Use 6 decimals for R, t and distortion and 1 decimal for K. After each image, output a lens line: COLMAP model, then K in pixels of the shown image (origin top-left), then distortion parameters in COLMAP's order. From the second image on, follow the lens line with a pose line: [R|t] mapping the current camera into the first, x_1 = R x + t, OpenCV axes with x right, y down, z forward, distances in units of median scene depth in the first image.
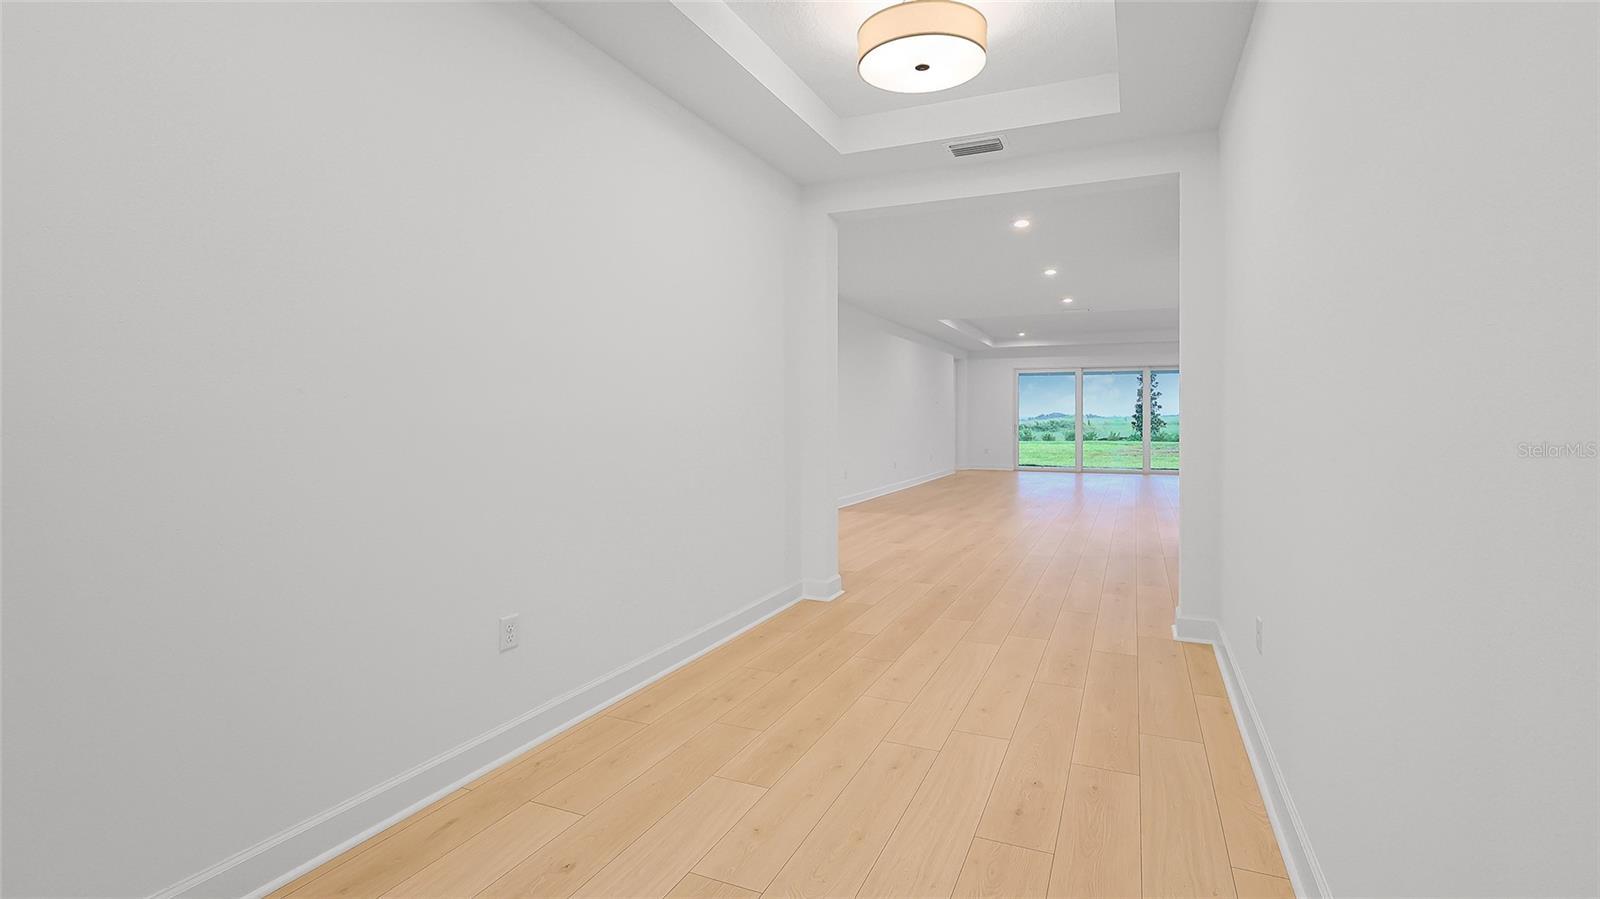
lens RADIAL K [[747.9, 0, 796.8], [0, 747.9, 454.0], [0, 0, 1]] dist [-0.002005, 0.000073]
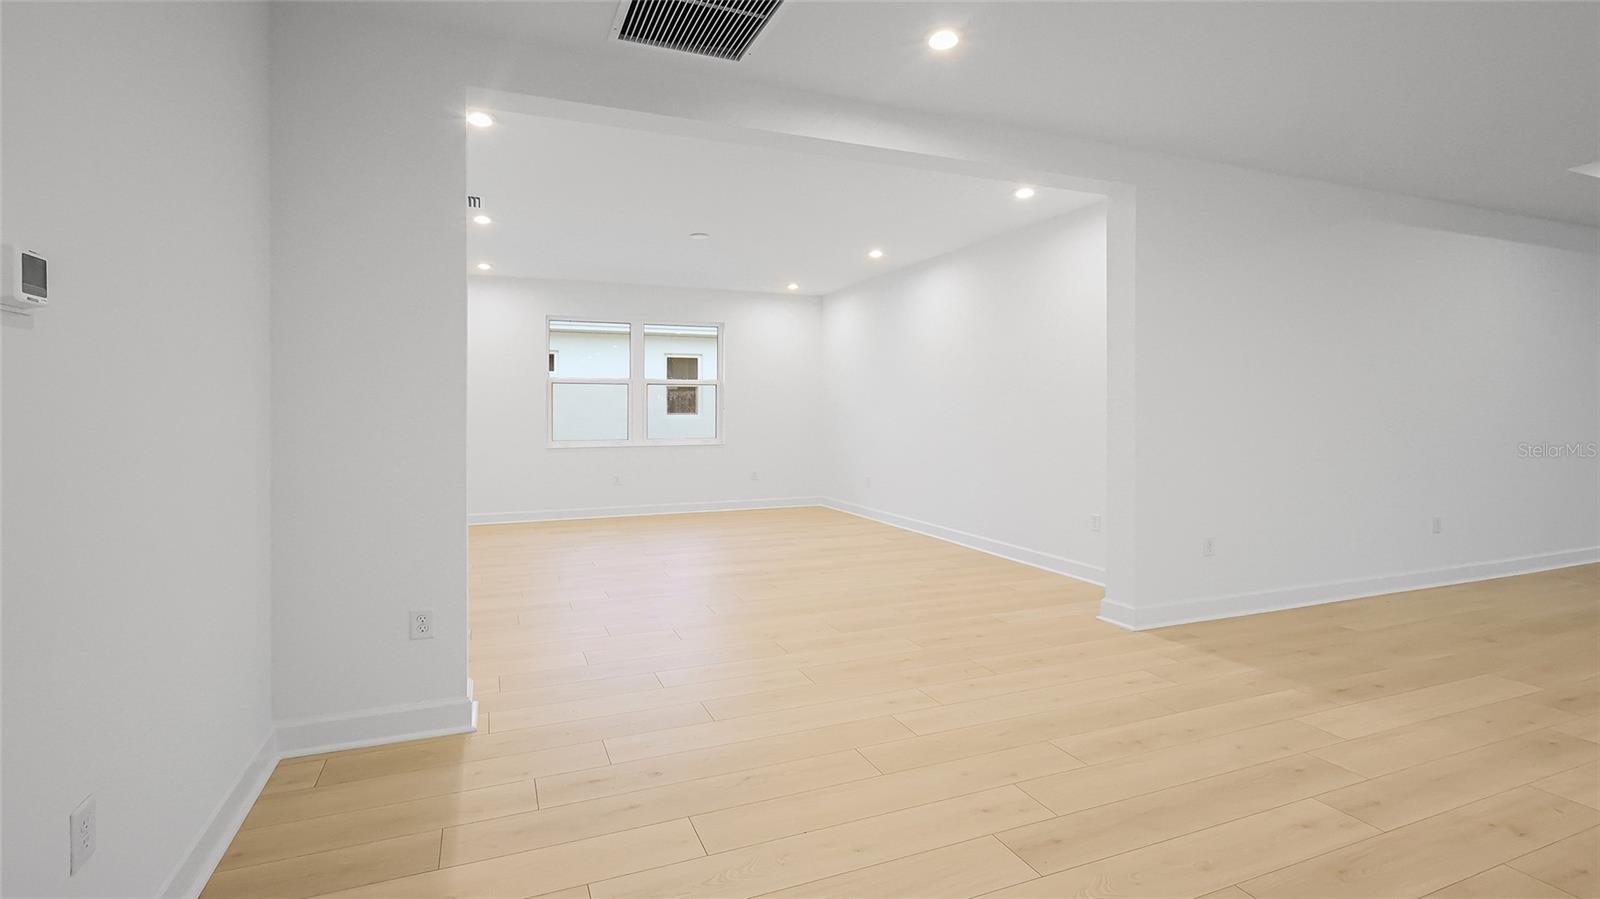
lens RADIAL K [[747.9, 0, 793.3], [0, 747.9, 445.5], [0, 0, 1]] dist [-0.002005, 0.000073]
pose [[0.715657, 0.030878, -0.697770, 0.116407], [-0.031461, 0.999433, 0.011960, -0.019064], [0.697743, 0.013393, 0.716222, 0.301959]]
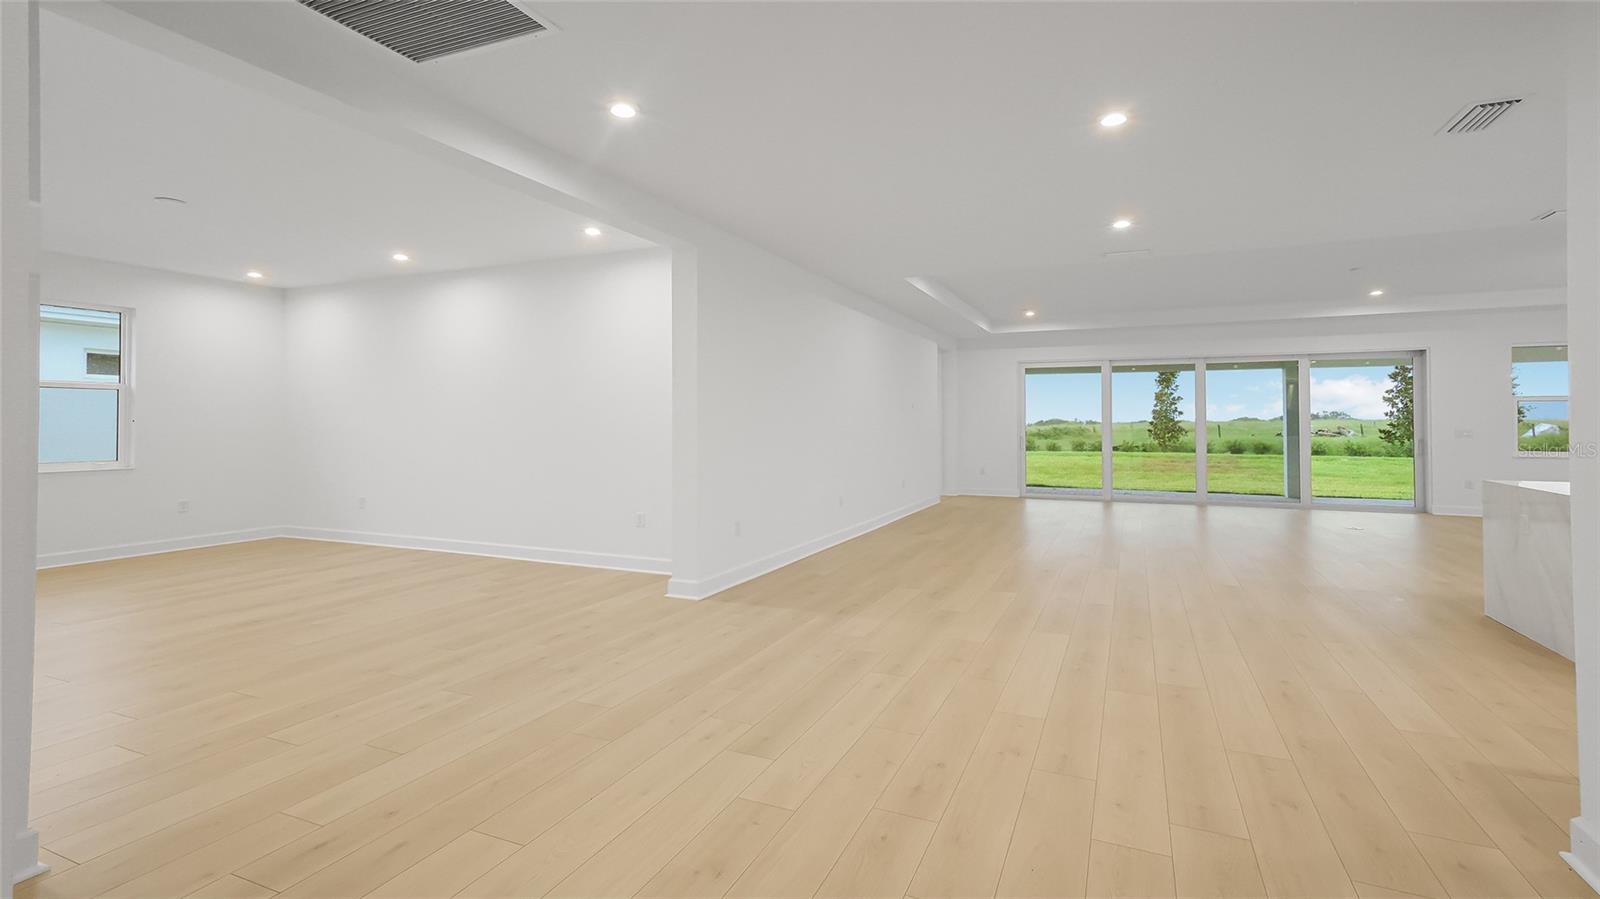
lens RADIAL K [[747.9, 0, 787.1], [0, 747.9, 448.9], [0, 0, 1]] dist [-0.002005, 0.000073]
pose [[0.999938, -0.000802, -0.011123, 0.065805], [0.000635, 0.999887, -0.015012, -0.016297], [0.011134, 0.015004, 0.999825, 0.247665]]
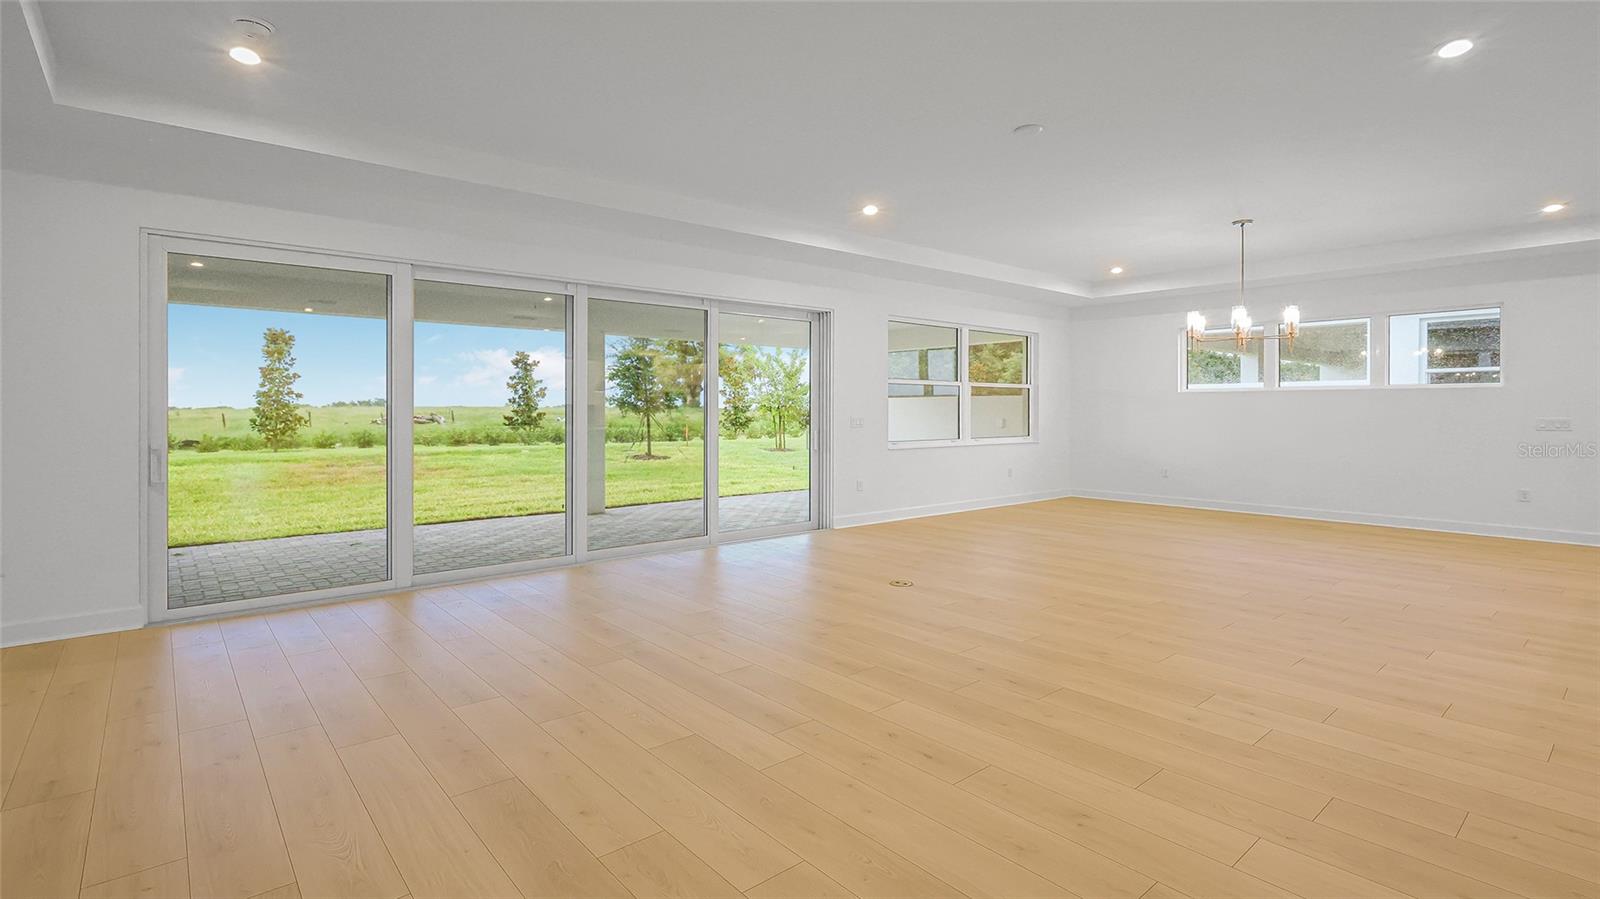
lens RADIAL K [[747.9, 0, 777.9], [0, 747.9, 401.0], [0, 0, 1]] dist [-0.002005, 0.000073]
pose [[0.430362, 0.008113, 0.902620, 0.153334], [0.046408, 0.998438, -0.031102, -0.038406], [-0.901463, 0.055274, 0.429314, 0.698260]]
